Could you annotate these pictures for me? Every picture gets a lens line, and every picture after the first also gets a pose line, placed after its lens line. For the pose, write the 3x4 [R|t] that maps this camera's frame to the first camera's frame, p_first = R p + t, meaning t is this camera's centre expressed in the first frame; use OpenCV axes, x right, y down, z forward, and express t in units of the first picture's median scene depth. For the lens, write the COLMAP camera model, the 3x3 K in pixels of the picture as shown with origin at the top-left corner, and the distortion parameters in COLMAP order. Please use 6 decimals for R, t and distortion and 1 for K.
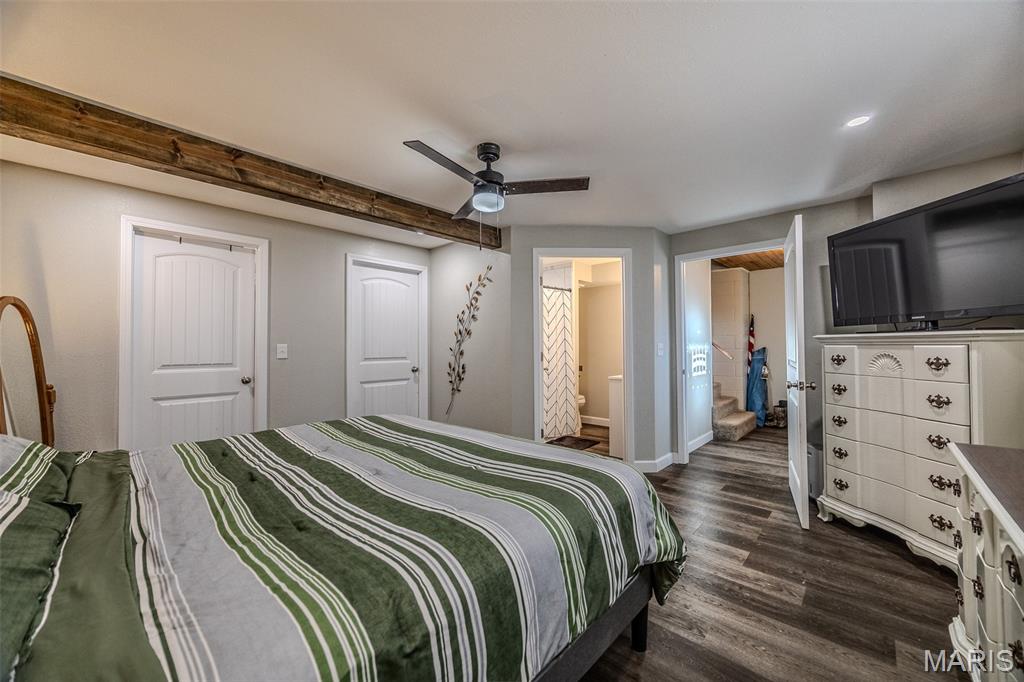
lens RADIAL K [[389.9, 0, 516.7], [0, 389.9, 342.0], [0, 0, 1]] dist [-0.001641, -0.000387]
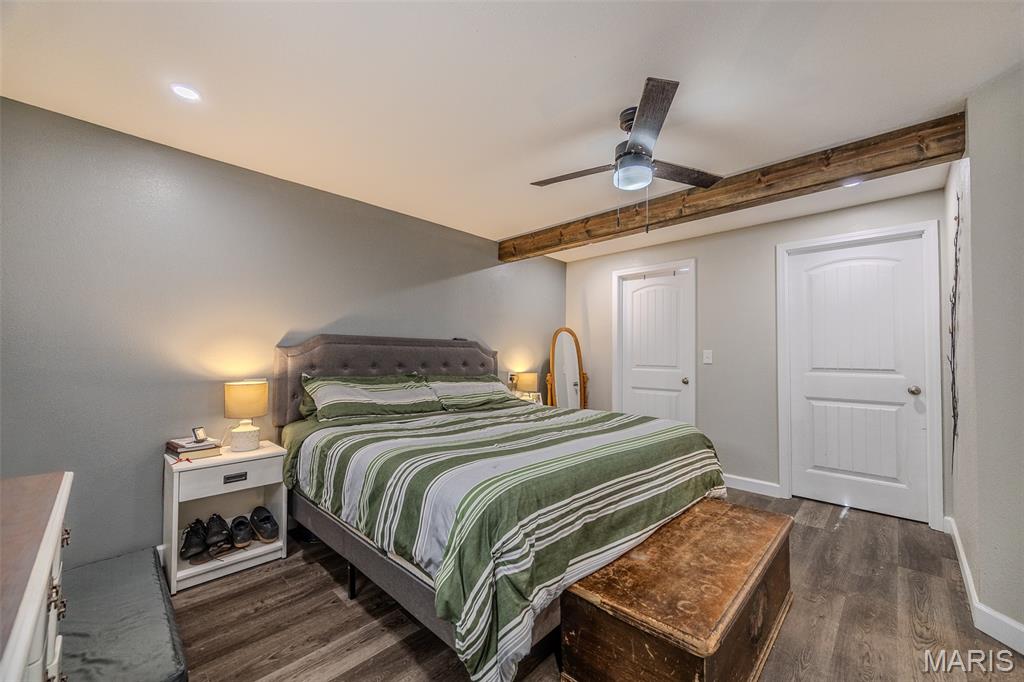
lens RADIAL K [[395.1, 0, 545.2], [0, 395.1, 342.0], [0, 0, 1]] dist [-0.000137, -0.000068]
pose [[0.006966, -0.019696, -0.999782, 0.431548], [0.010438, 0.999753, -0.019623, -0.001189], [0.999921, -0.010299, 0.007170, 0.478637]]
